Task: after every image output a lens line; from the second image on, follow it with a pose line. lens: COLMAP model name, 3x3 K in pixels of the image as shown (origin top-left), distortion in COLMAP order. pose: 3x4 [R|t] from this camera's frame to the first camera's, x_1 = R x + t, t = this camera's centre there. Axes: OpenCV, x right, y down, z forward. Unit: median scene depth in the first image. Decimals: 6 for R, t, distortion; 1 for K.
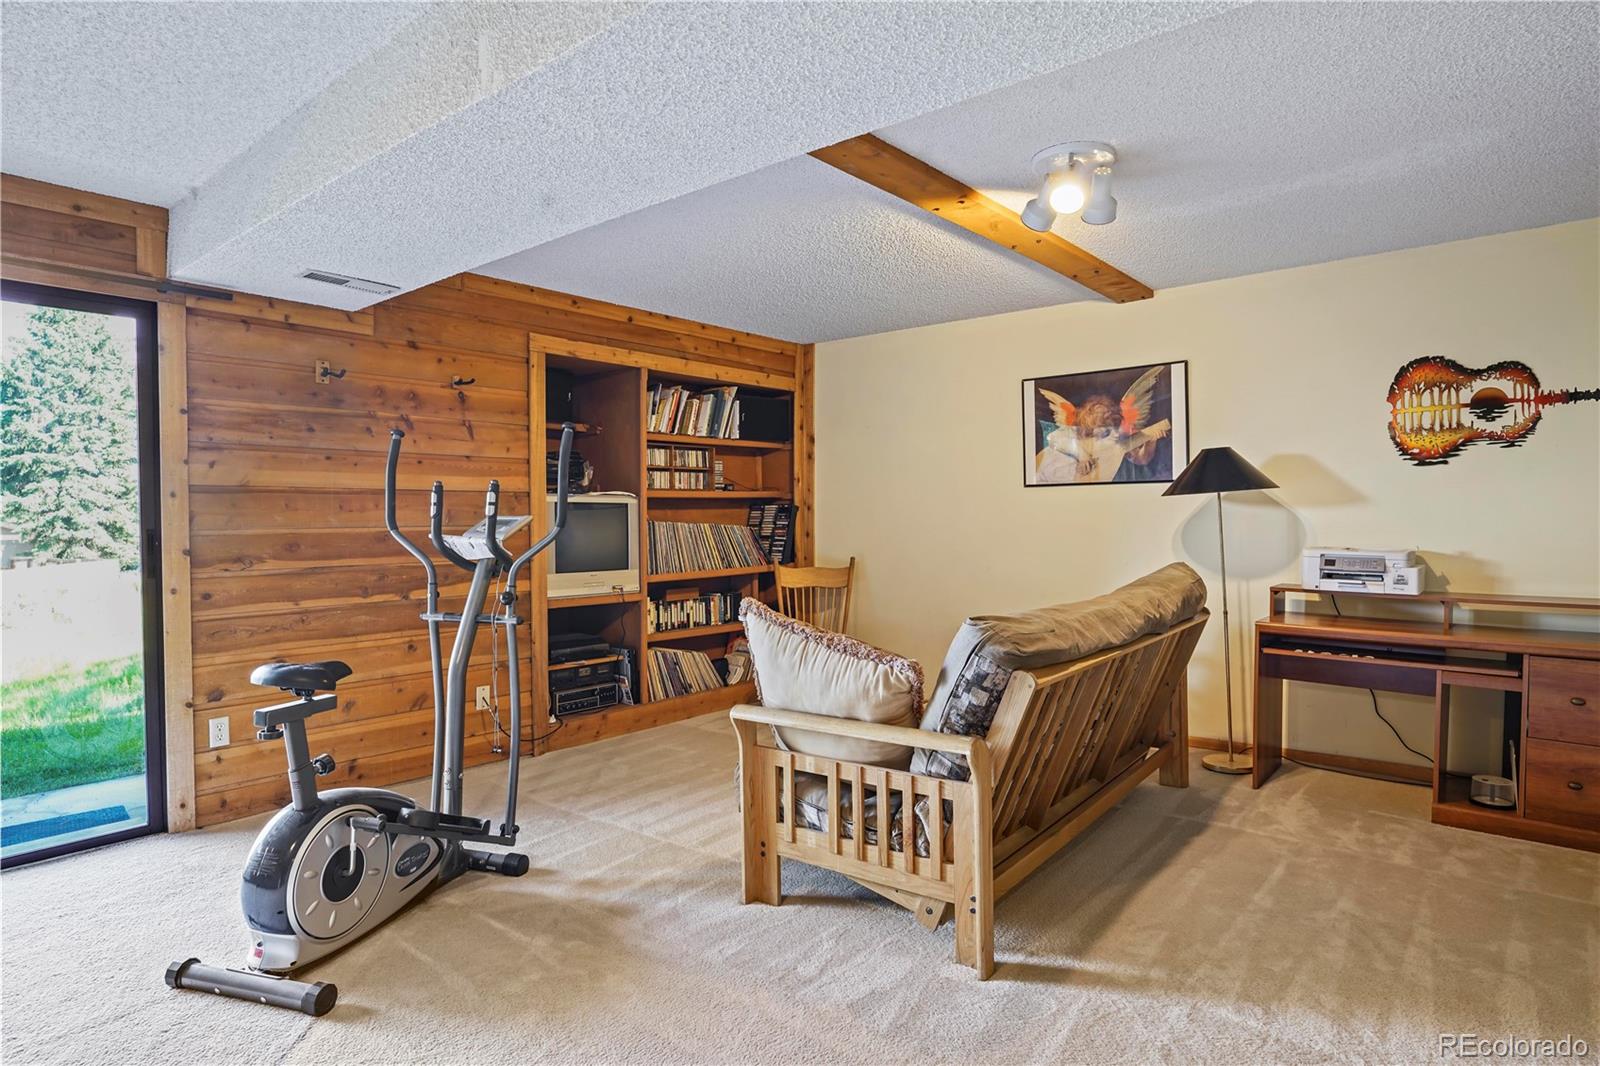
lens RADIAL K [[904.6, 0, 805.7], [0, 904.6, 524.9], [0, 0, 1]] dist [-0.024000, 0.010744]
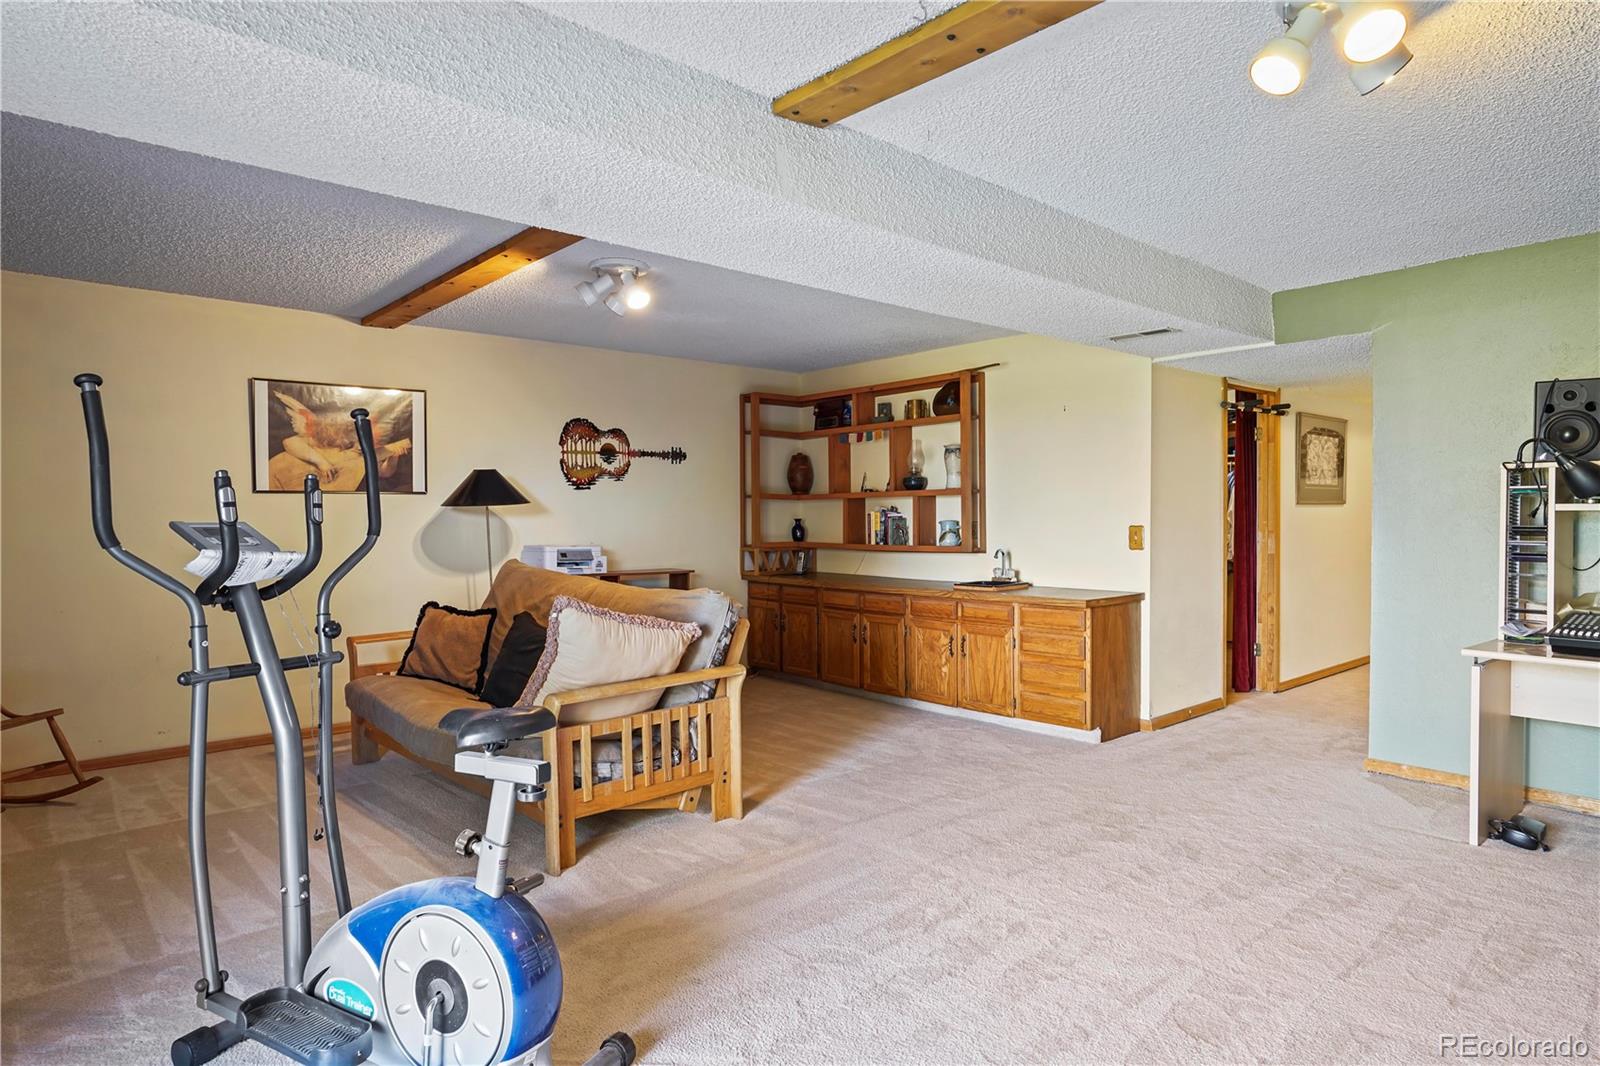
lens RADIAL K [[929.9, 0, 809.7], [0, 929.9, 536.7], [0, 0, 1]] dist [-0.001916, 0.003055]
pose [[0.150480, -0.014788, 0.988502, -0.916298], [0.015114, 0.999806, 0.012657, -0.000473], [-0.988497, 0.013035, 0.150674, 0.424105]]
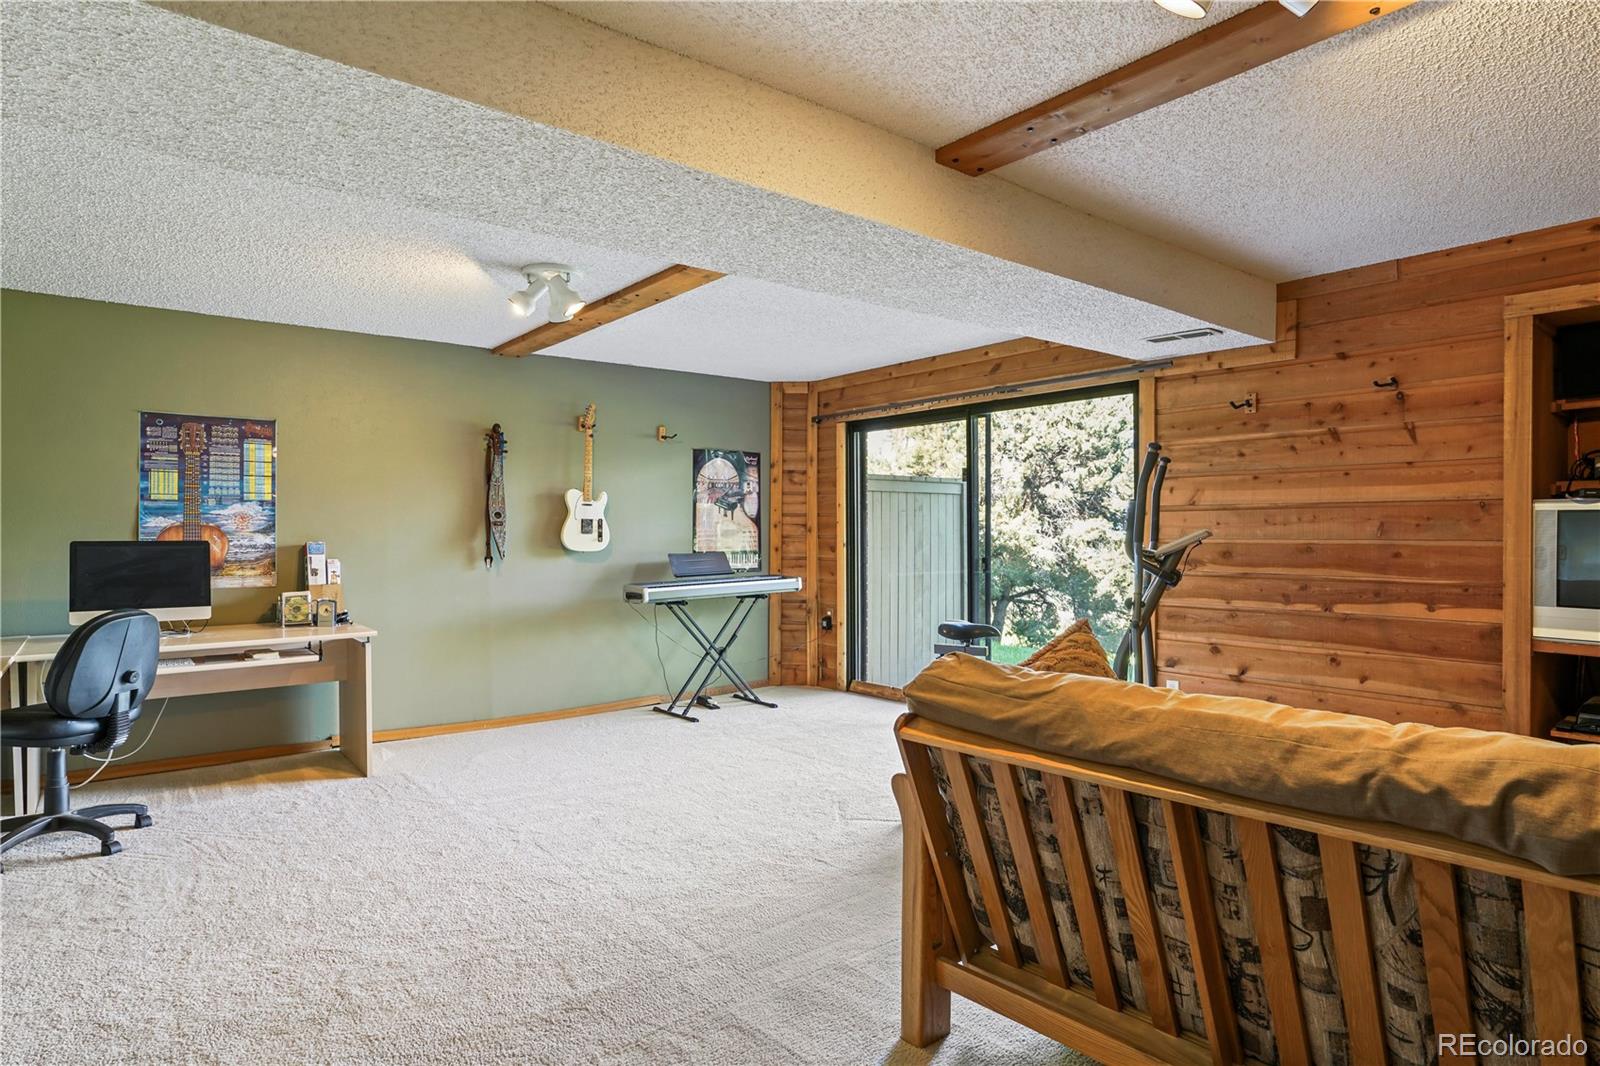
lens RADIAL K [[904.6, 0, 801.8], [0, 904.6, 533.5], [0, 0, 1]] dist [-0.024000, 0.010744]
pose [[-0.196473, 0.010097, -0.980457, 0.601760], [-0.006995, 0.999907, 0.011699, -0.011318], [0.980484, 0.009157, -0.196384, 0.568439]]
